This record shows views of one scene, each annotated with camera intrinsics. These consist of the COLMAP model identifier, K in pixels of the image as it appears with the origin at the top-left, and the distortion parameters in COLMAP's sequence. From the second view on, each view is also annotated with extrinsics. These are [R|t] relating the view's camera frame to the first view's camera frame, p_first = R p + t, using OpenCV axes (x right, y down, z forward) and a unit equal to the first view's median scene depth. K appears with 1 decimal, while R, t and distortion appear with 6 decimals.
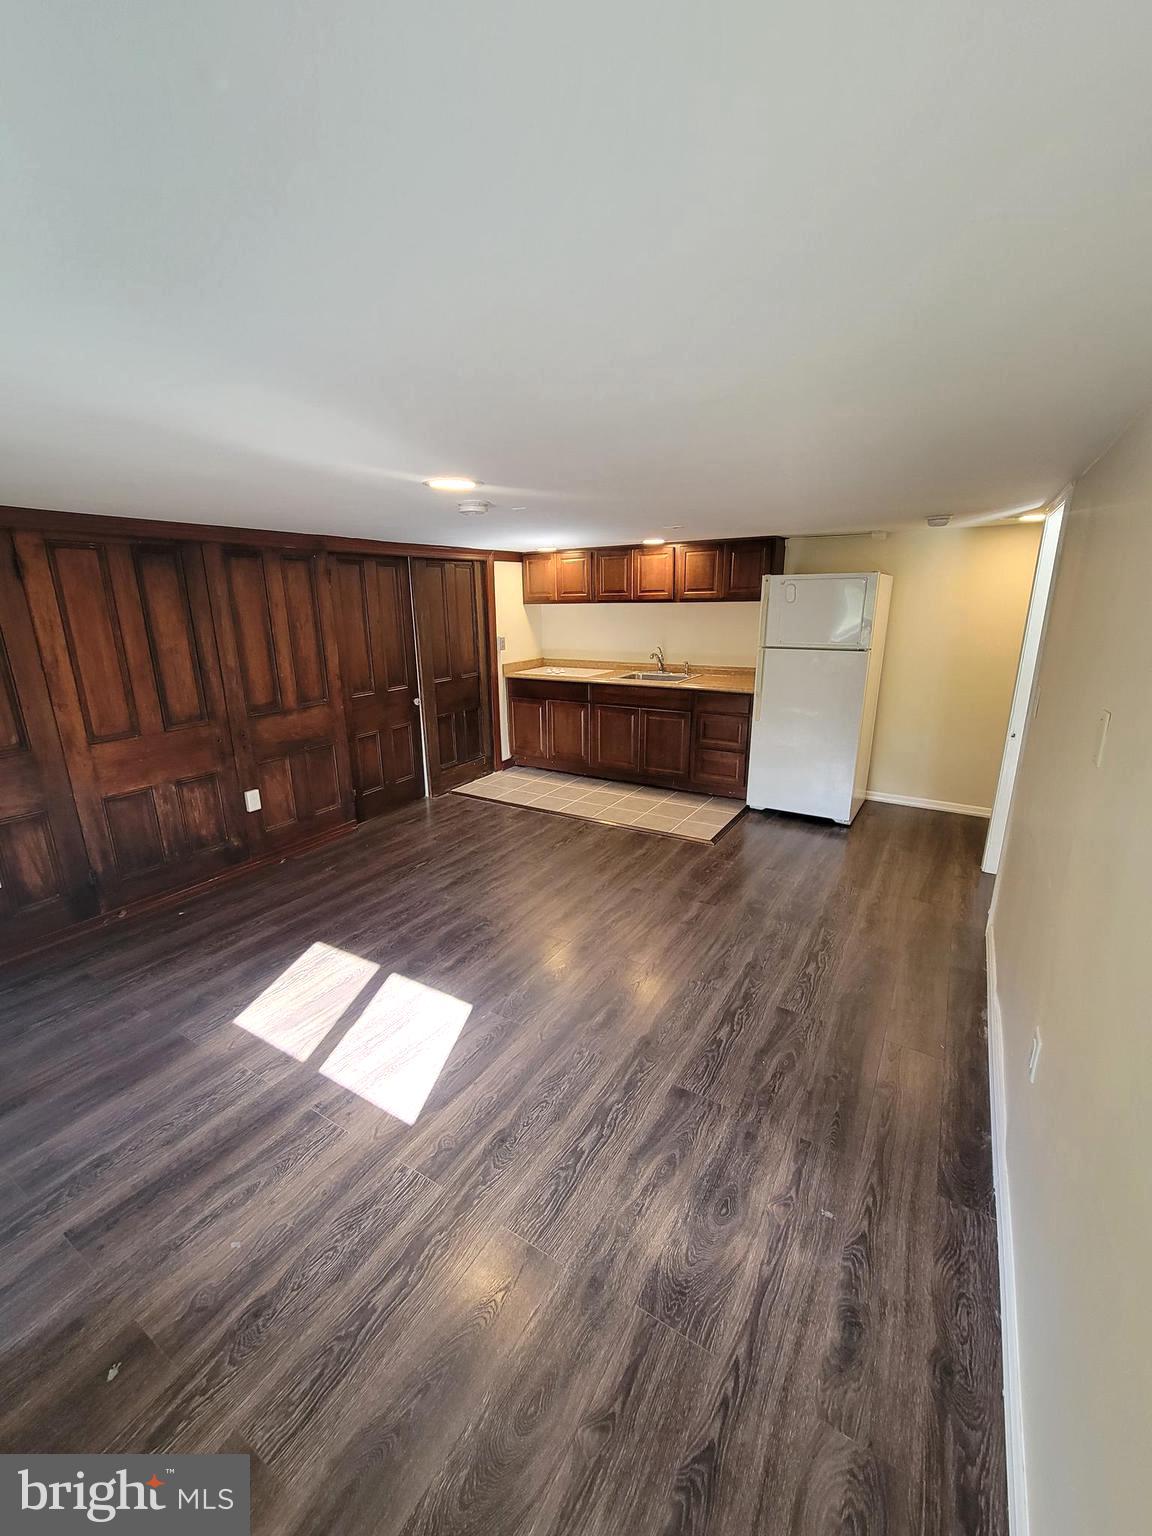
lens RADIAL K [[625.2, 0, 567.1], [0, 625.2, 770.7], [0, 0, 1]] dist [-0.006659, -0.000313]
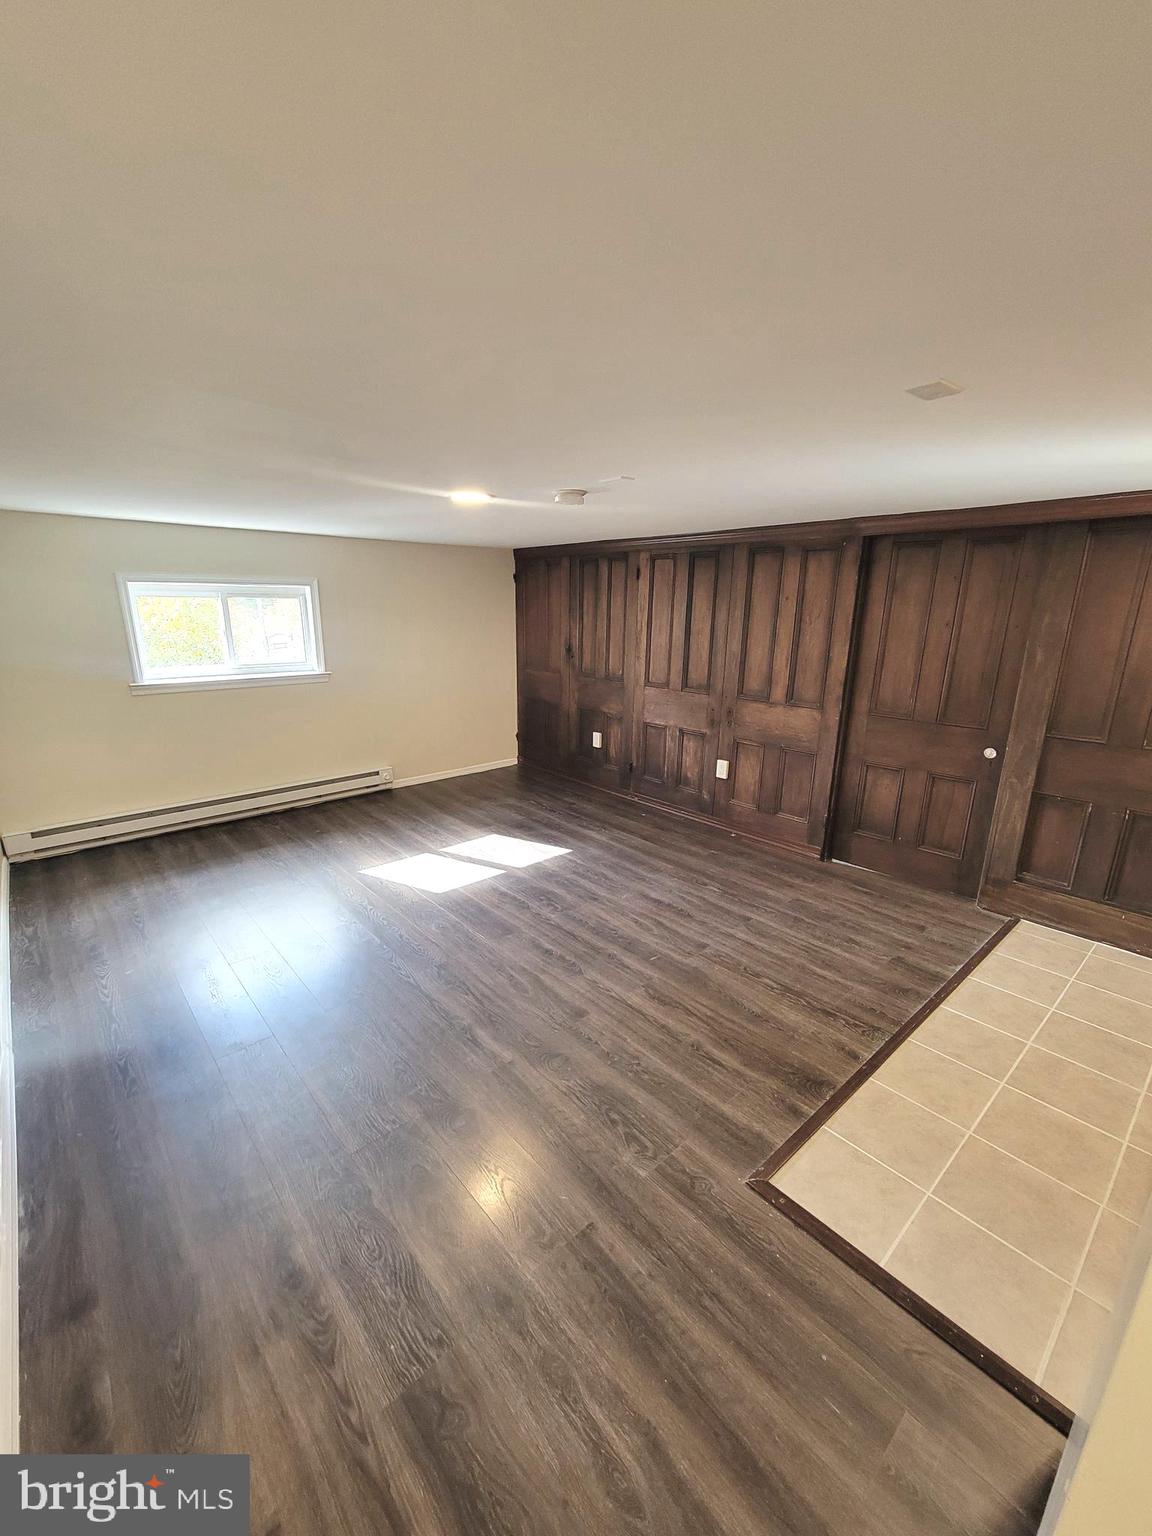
lens RADIAL K [[627.5, 0, 562.1], [0, 627.5, 766.4], [0, 0, 1]] dist [-0.001028, 0.000348]
pose [[-0.300355, 0.248277, -0.920948, 0.698464], [-0.254665, 0.909605, 0.328275, -0.282437], [0.919202, 0.333132, -0.209977, 1.059601]]
